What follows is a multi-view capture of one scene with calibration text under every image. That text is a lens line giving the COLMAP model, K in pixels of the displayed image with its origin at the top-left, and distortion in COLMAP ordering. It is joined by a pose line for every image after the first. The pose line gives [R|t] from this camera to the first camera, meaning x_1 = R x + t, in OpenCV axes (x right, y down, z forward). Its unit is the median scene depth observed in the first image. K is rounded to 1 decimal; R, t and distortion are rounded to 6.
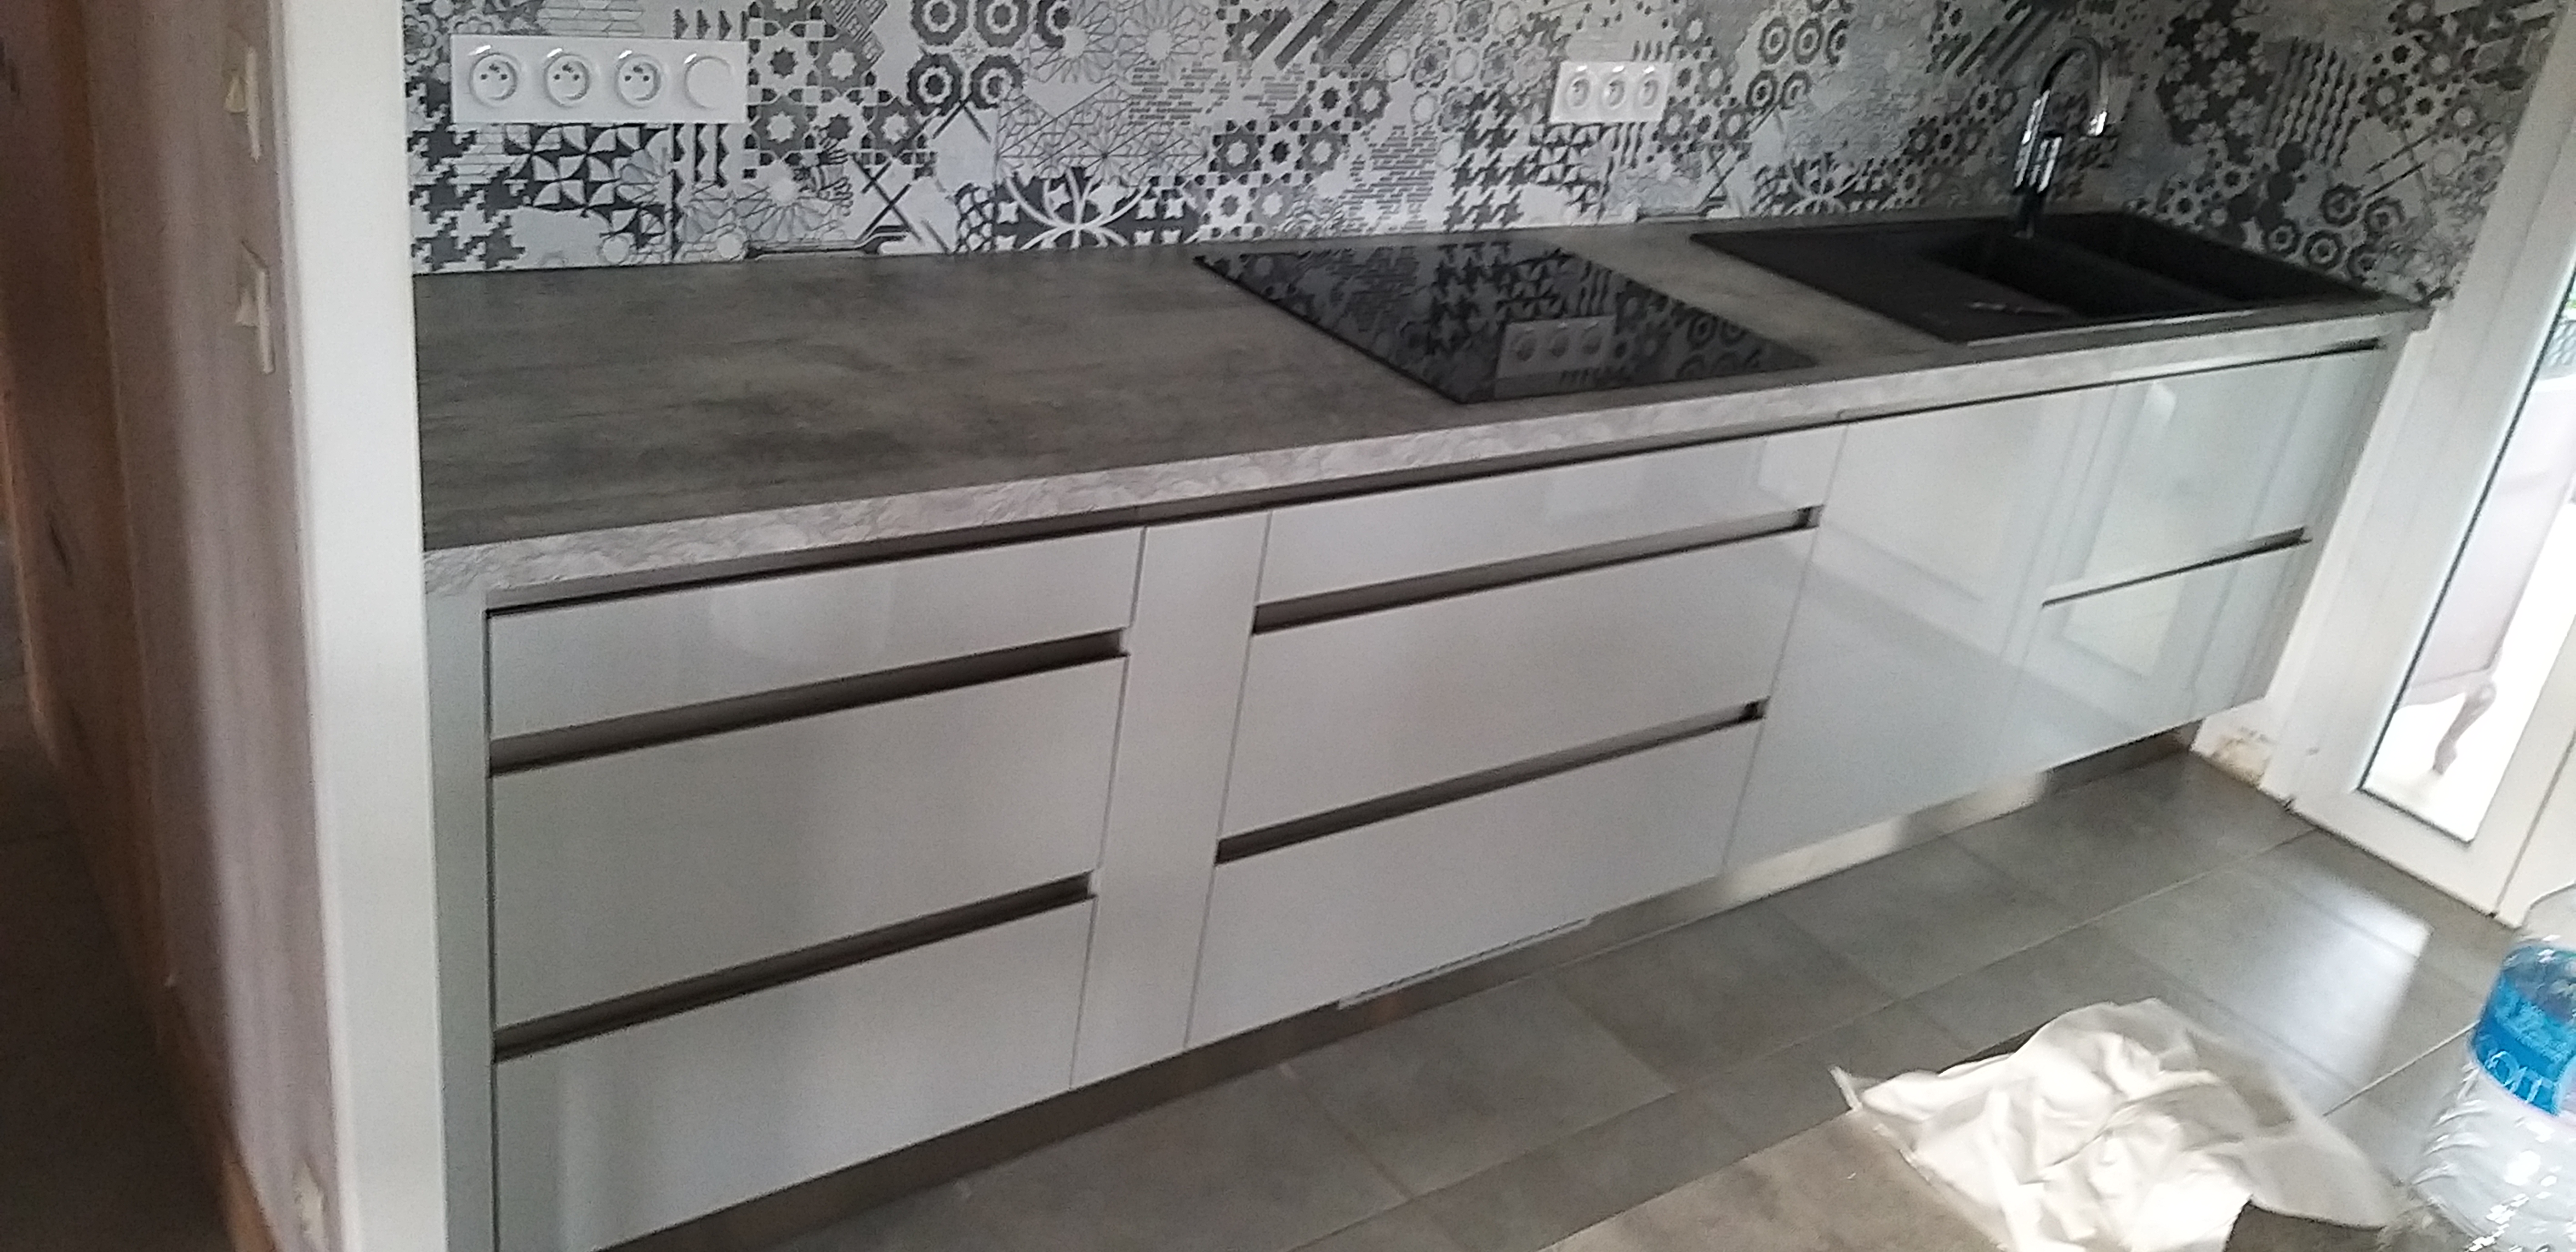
lens RADIAL K [[2047.5, 0, 1289.5], [0, 2047.5, 658.1], [0, 0, 1]] dist [0.086082, -0.160936]
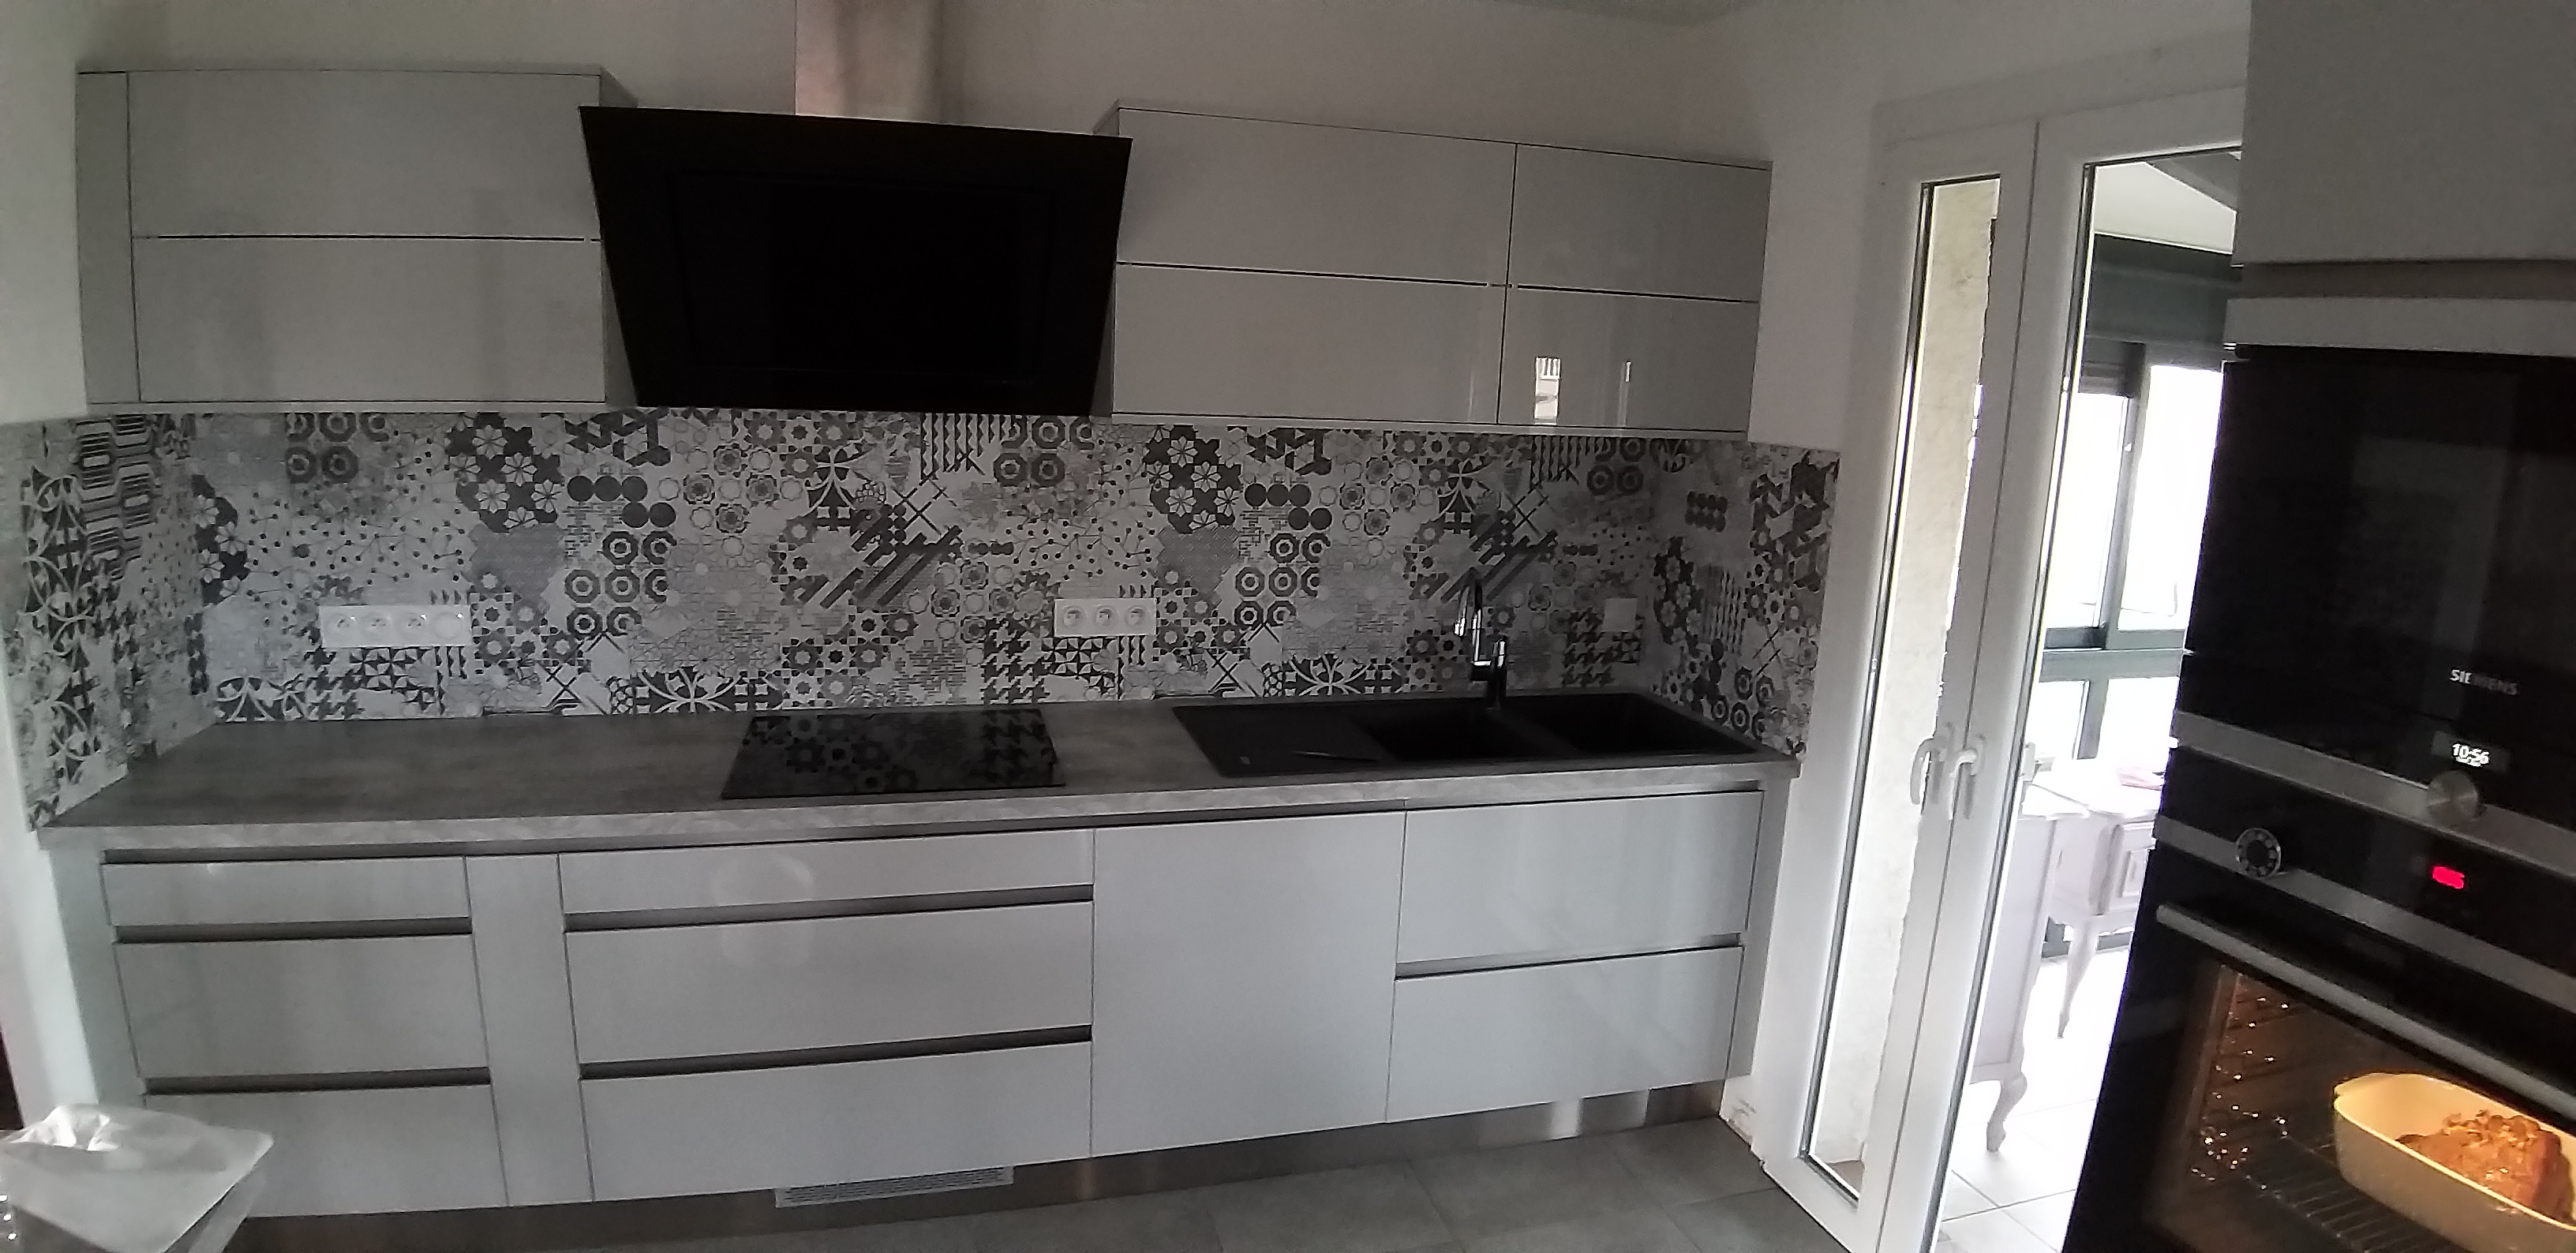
lens RADIAL K [[1350.6, 0, 1248.6], [0, 1350.6, 617.7], [0, 0, 1]] dist [-0.086366, -0.012700]
pose [[0.921211, -0.039965, -0.387006, 0.641228], [-0.075030, 0.957790, -0.277505, -0.001234], [0.381761, 0.284678, 0.879328, 0.149401]]
